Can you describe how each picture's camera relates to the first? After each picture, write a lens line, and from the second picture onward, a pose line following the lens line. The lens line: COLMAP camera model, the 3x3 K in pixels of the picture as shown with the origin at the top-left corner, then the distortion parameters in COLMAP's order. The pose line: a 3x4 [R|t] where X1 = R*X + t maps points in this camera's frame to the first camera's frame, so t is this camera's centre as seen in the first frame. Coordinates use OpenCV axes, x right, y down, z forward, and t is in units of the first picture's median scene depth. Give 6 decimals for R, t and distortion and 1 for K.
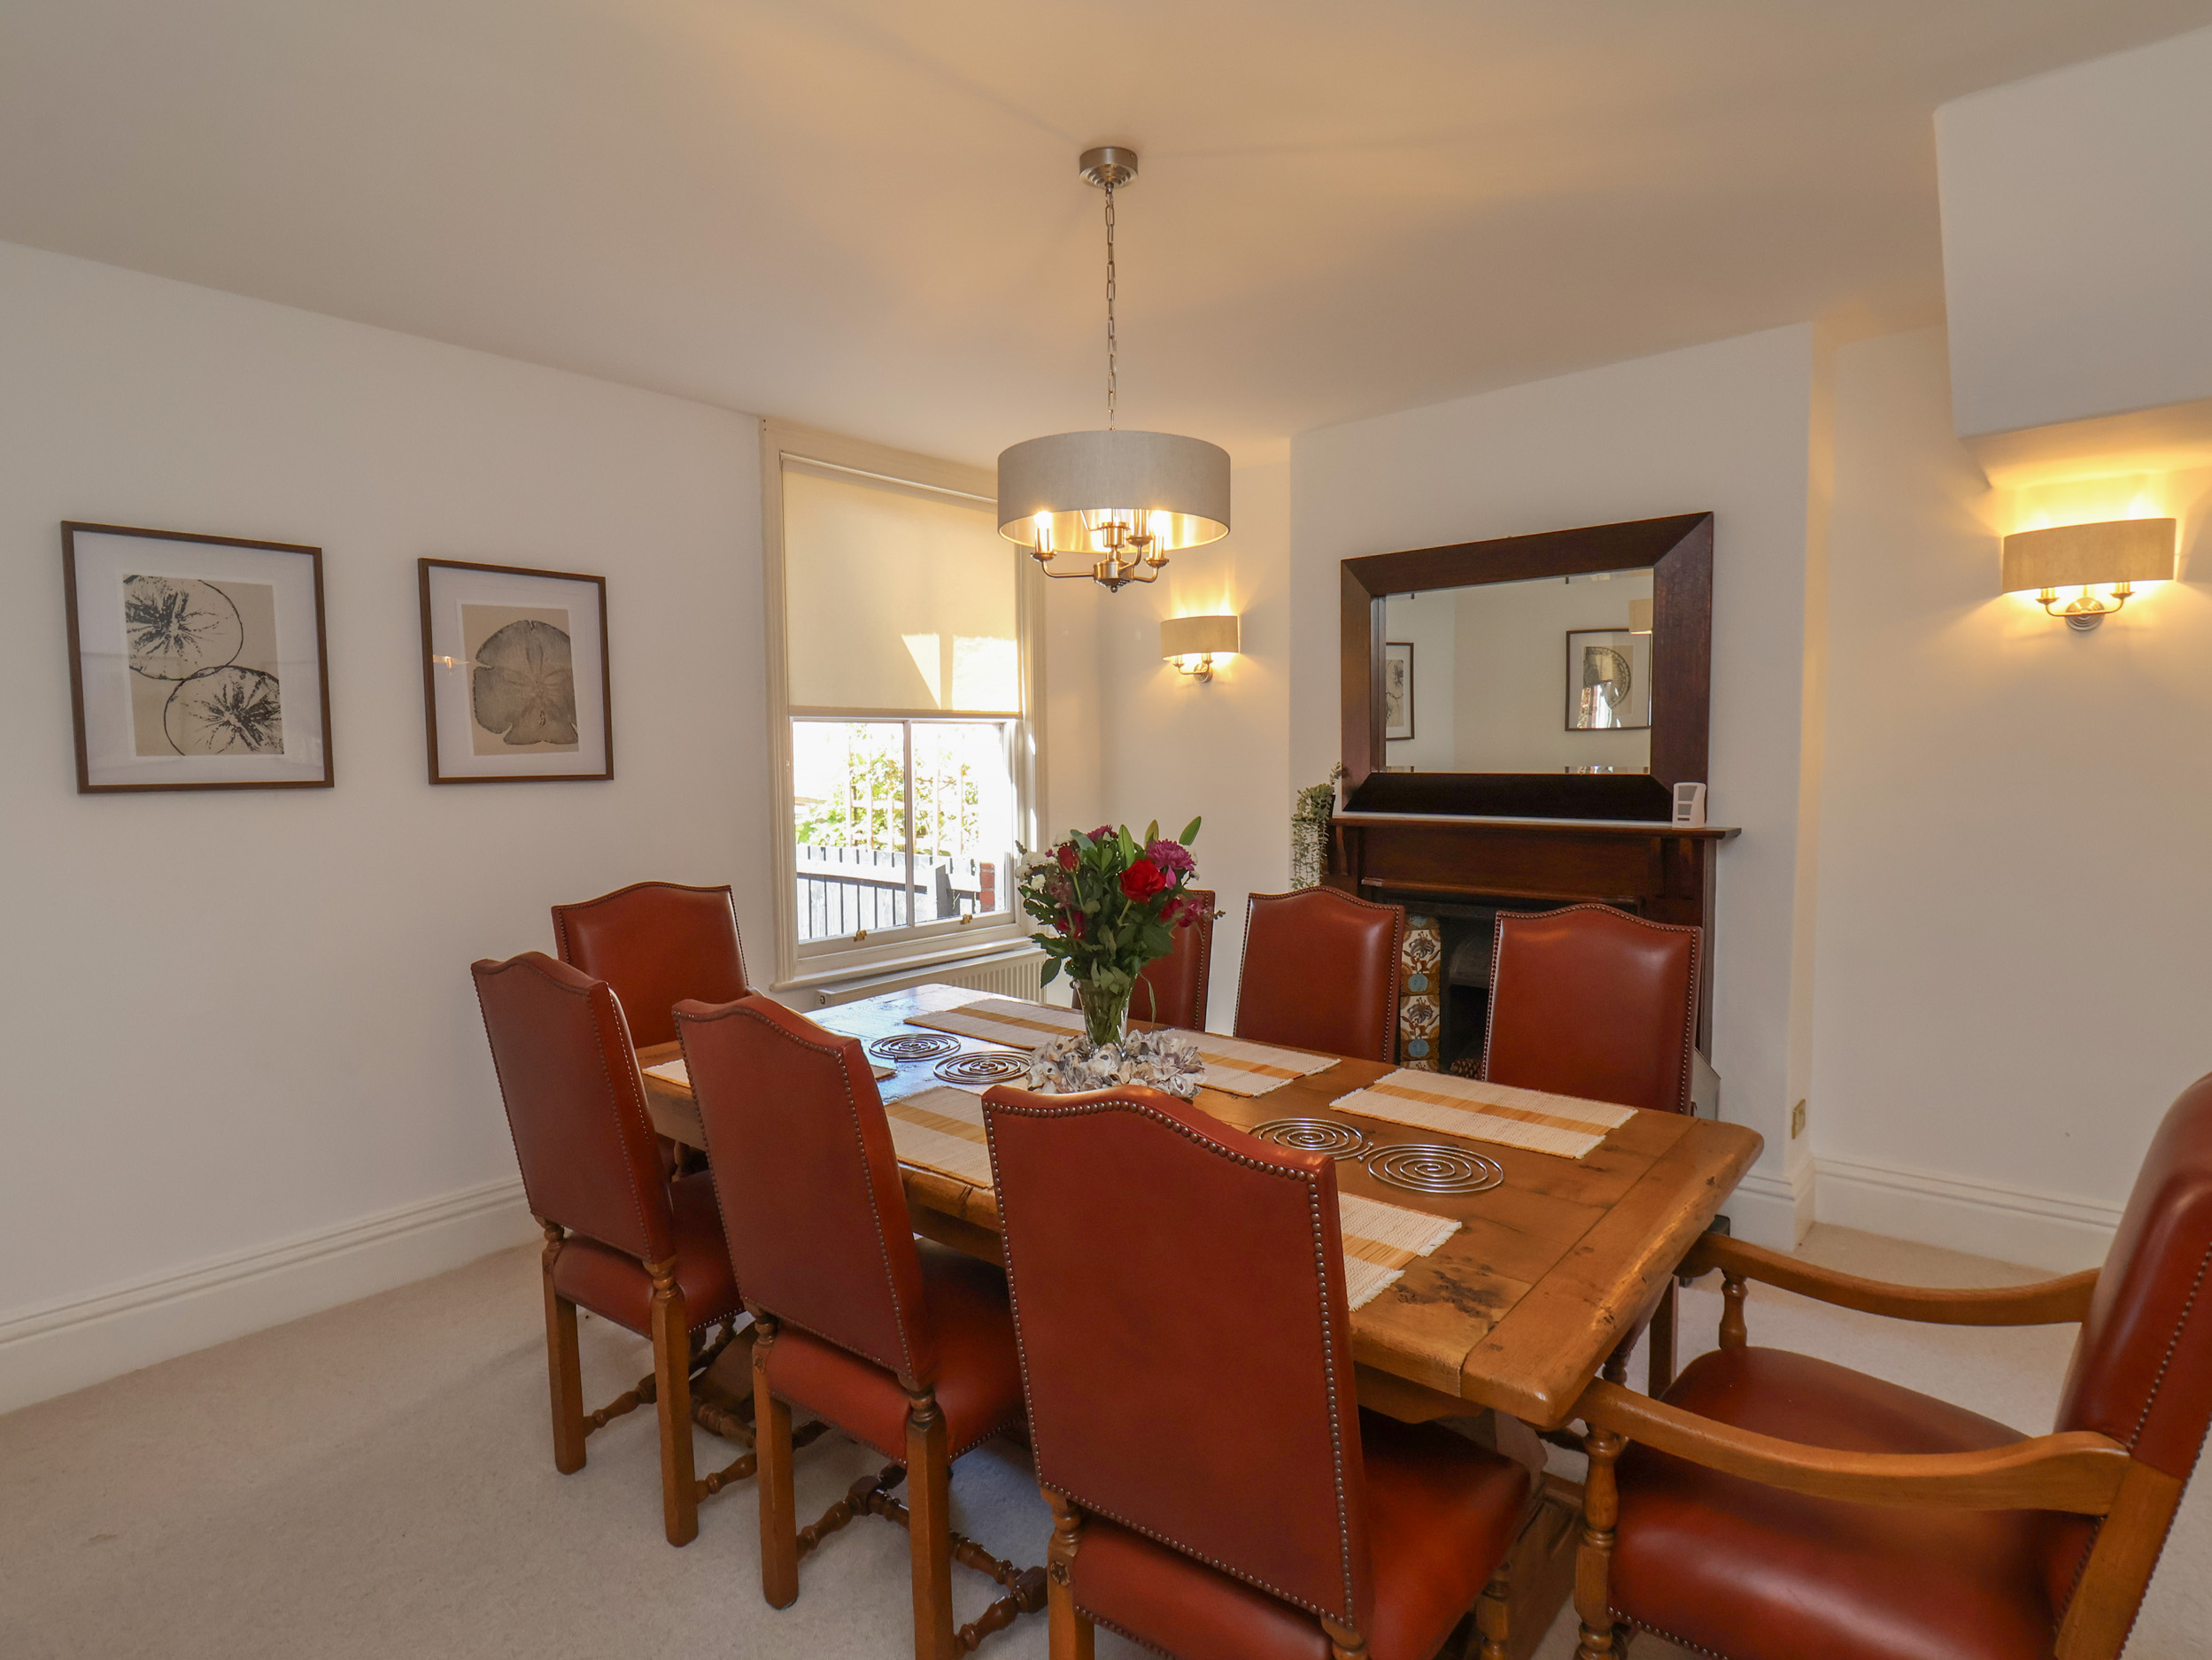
lens RADIAL K [[1177.7, 0, 1106.0], [0, 1177.7, 830.0], [0, 0, 1]] dist [-0.000403, -0.000944]
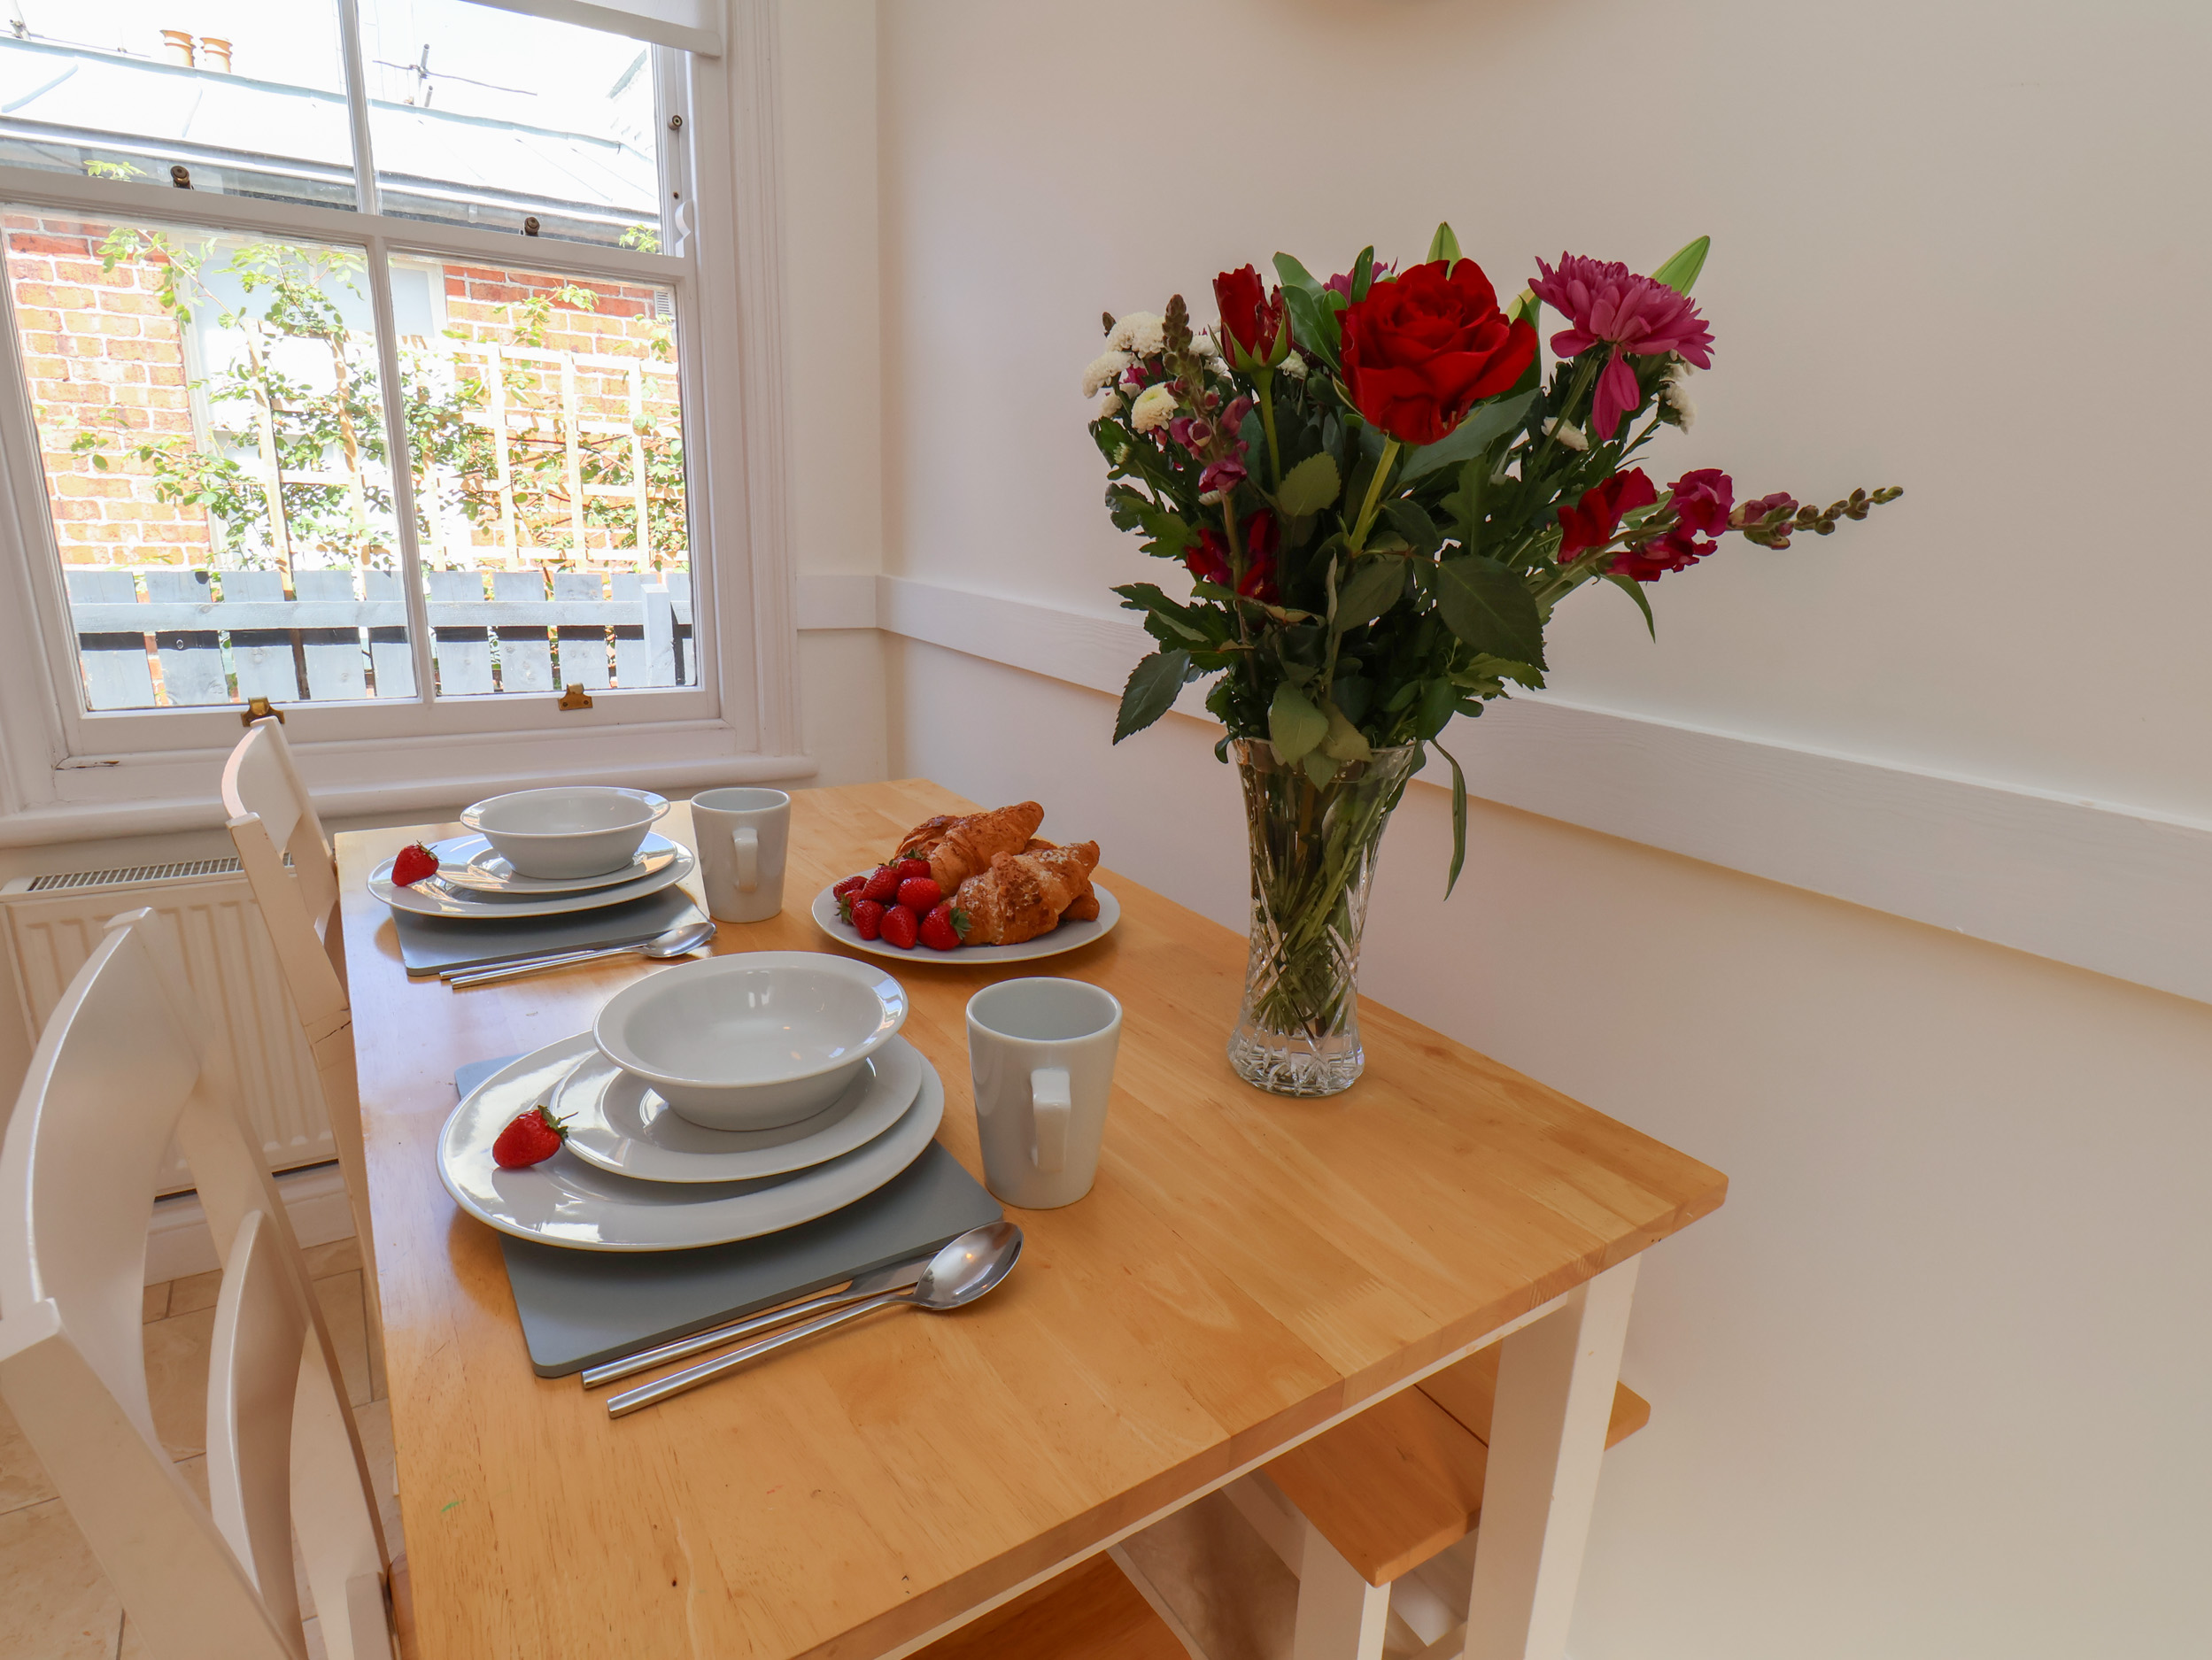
lens RADIAL K [[1177.7, 0, 1106.0], [0, 1177.7, 830.0], [0, 0, 1]] dist [-0.000403, -0.000944]
pose [[0.956028, 0.133155, -0.261306, 0.028808], [-0.080904, 0.976156, 0.201428, 0.090317], [0.281896, -0.171430, 0.944005, 0.681136]]
